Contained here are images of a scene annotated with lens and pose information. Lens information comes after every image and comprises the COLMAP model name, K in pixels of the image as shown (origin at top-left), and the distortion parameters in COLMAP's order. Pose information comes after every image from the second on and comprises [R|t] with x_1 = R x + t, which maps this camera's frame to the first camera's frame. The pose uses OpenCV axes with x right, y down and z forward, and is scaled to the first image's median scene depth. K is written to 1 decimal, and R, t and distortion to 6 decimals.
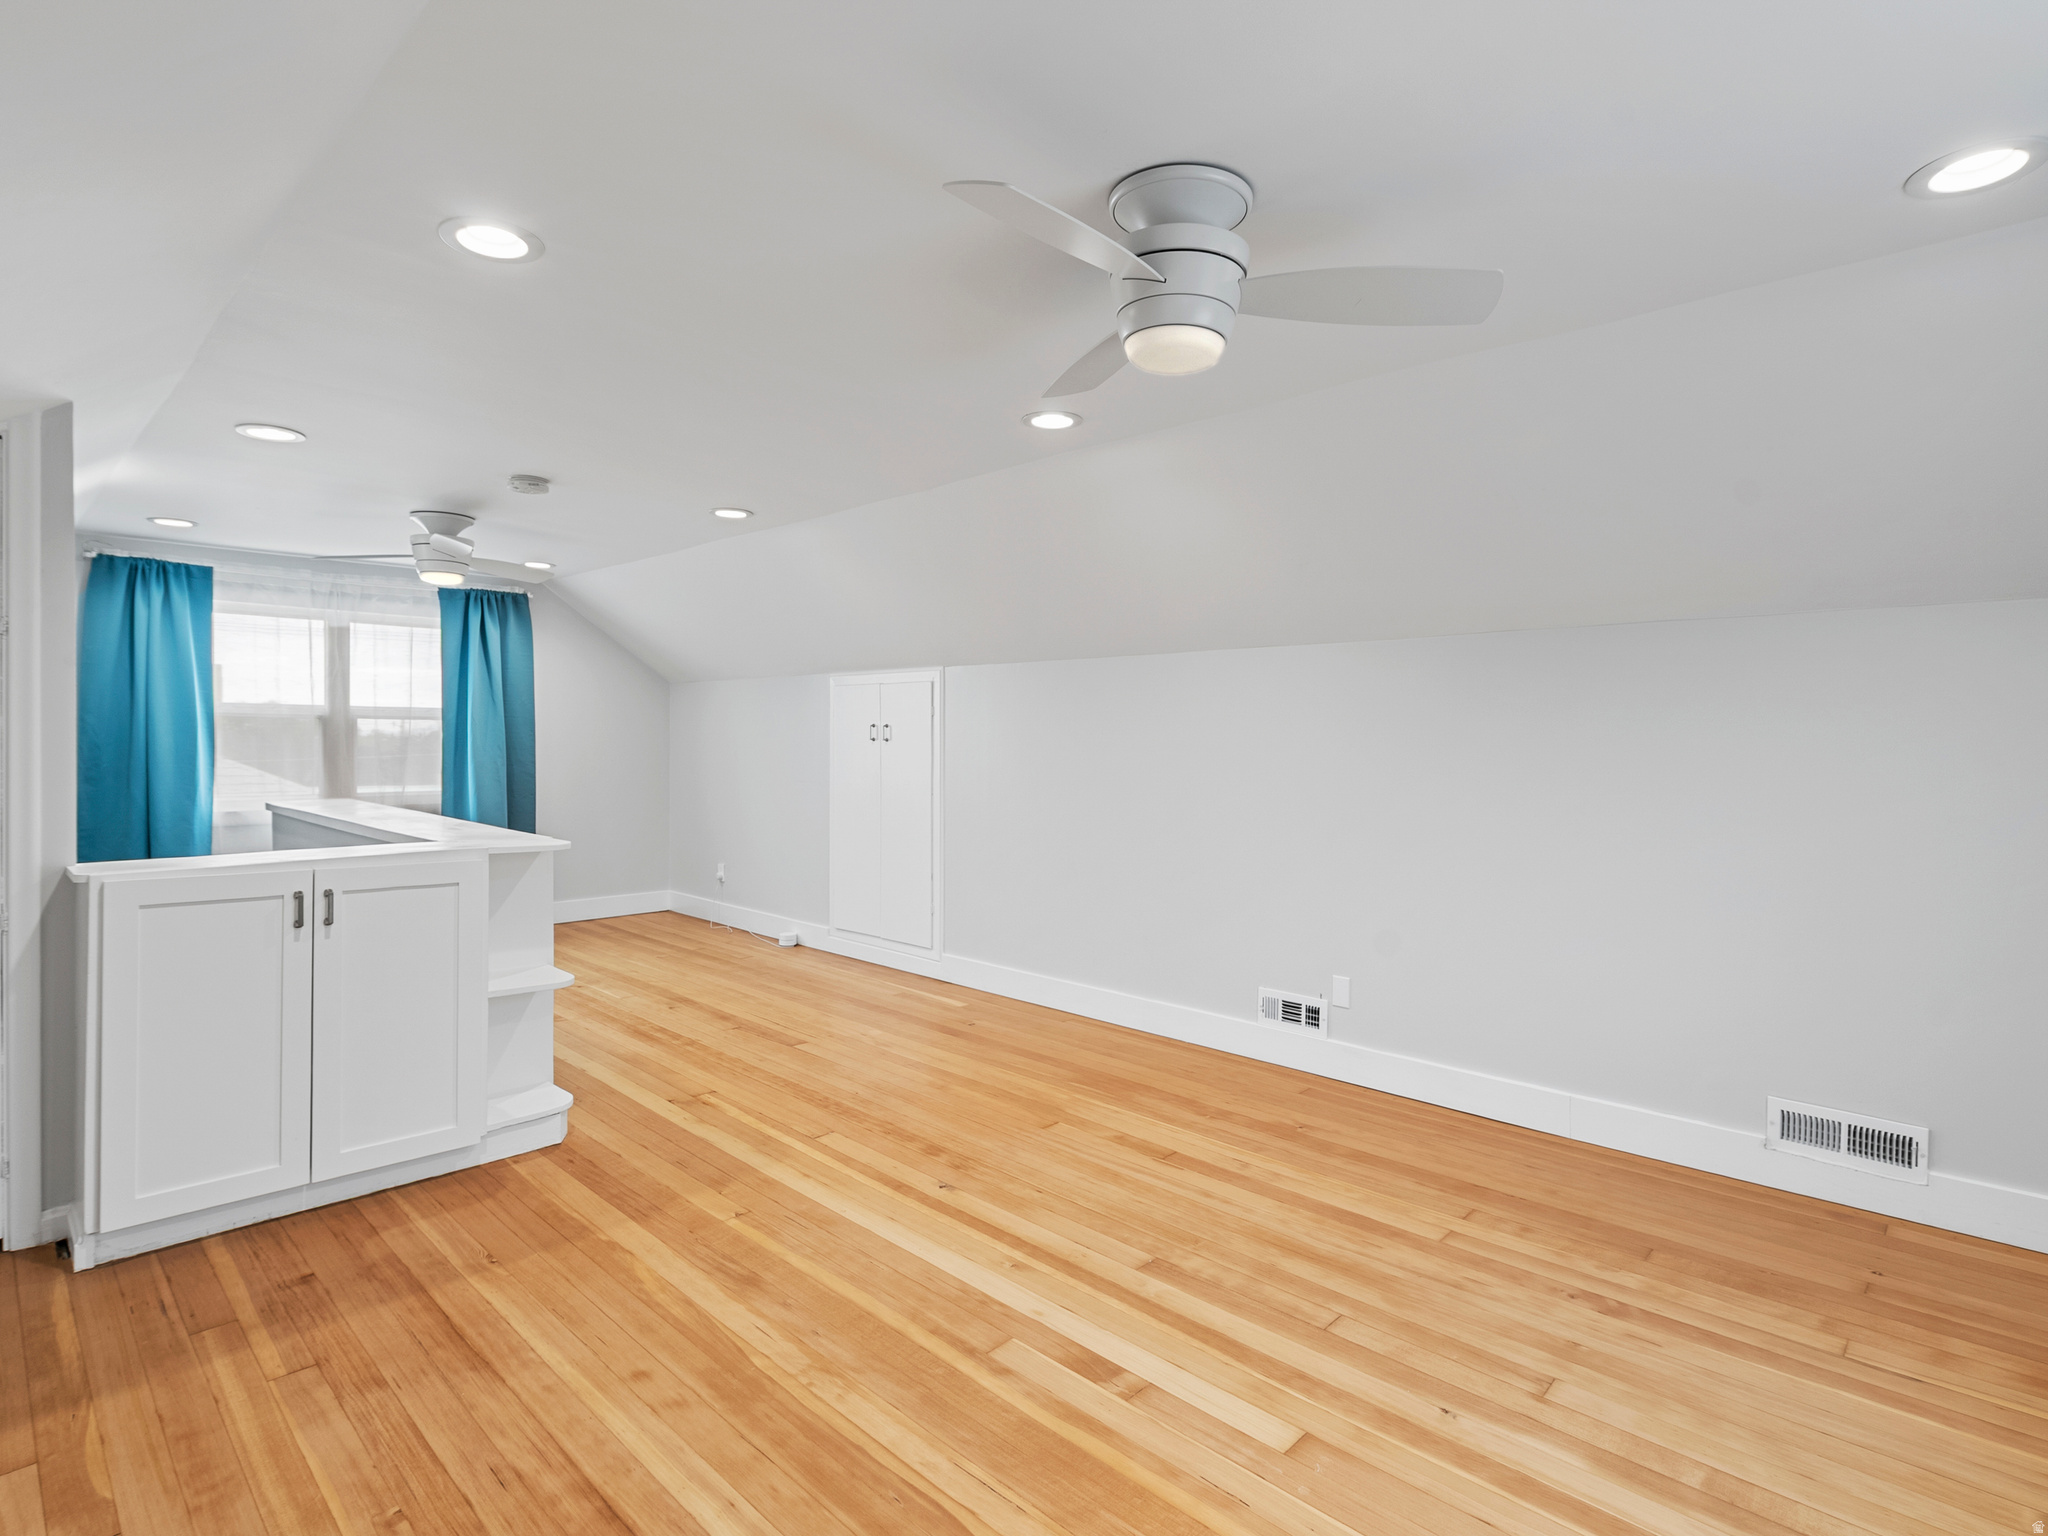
lens RADIAL K [[1047.7, 0, 1026.4], [0, 1047.7, 753.5], [0, 0, 1]] dist [-0.003916, 0.001955]
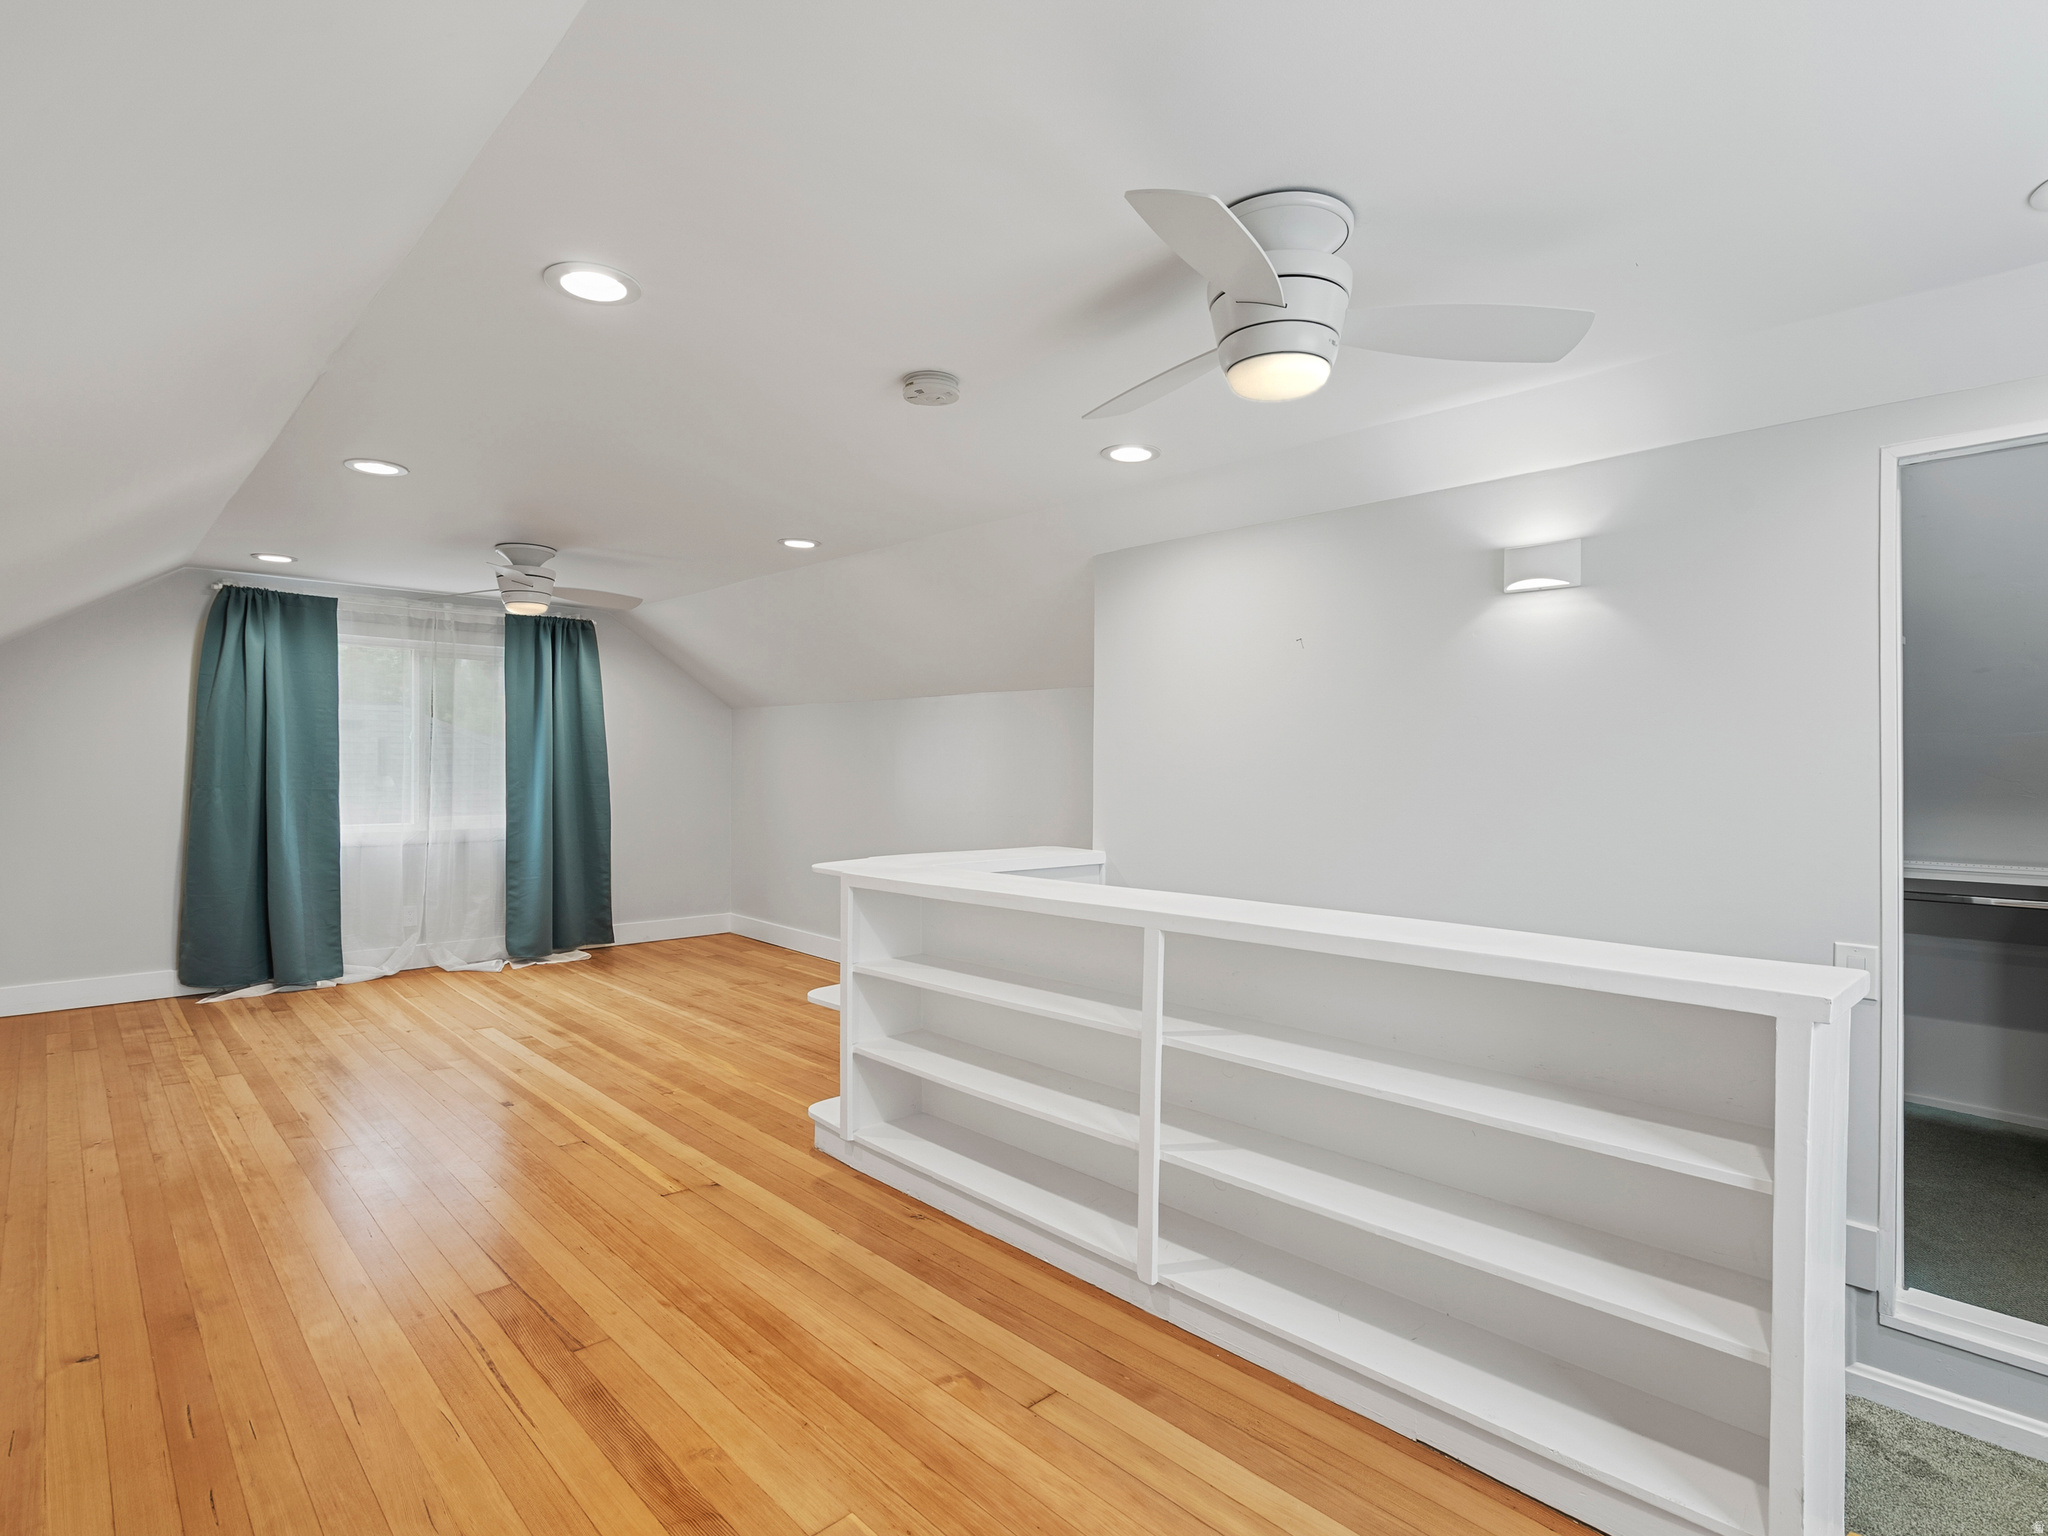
lens RADIAL K [[1040.3, 0, 1021.8], [0, 1040.3, 787.6], [0, 0, 1]] dist [-0.002740, 0.001208]
pose [[-0.998799, -0.016690, 0.046057, -0.818925], [-0.015043, 0.999242, 0.035891, -0.040625], [-0.046621, 0.035155, -0.998294, 2.399948]]
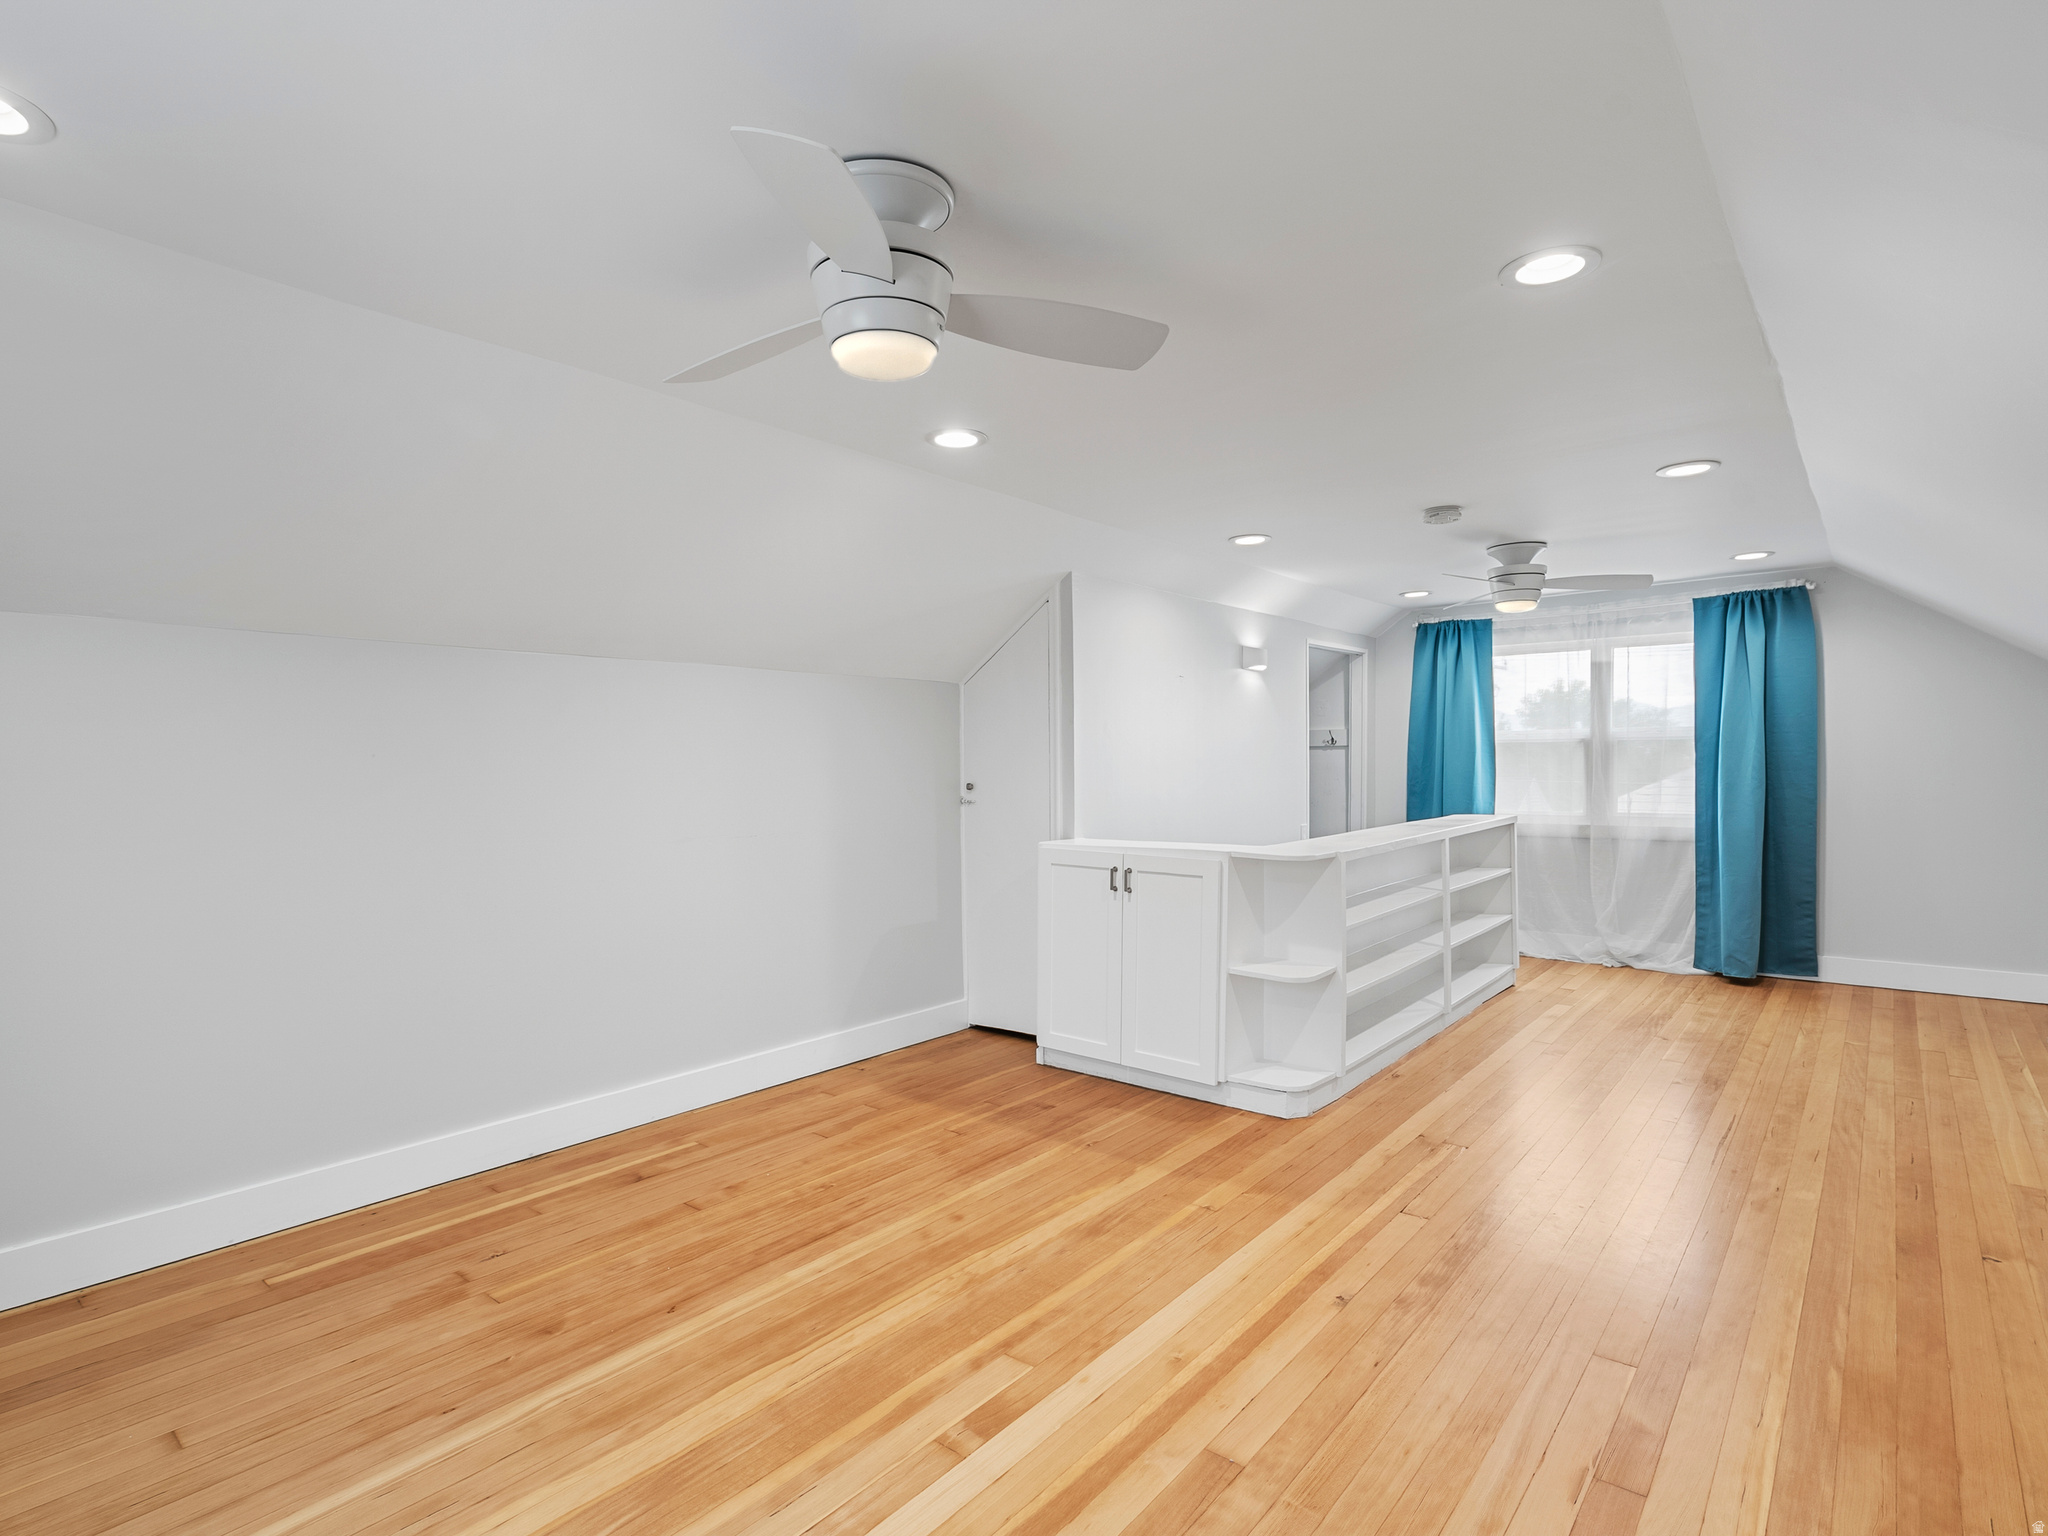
lens RADIAL K [[1055.0, 0, 1020.8], [0, 1055.0, 792.4], [0, 0, 1]] dist [-0.011555, 0.010590]
pose [[0.078072, 0.021353, -0.996719, 0.775836], [-0.001623, 0.999772, 0.021291, -0.006862], [0.996946, -0.000044, 0.078089, 0.726746]]
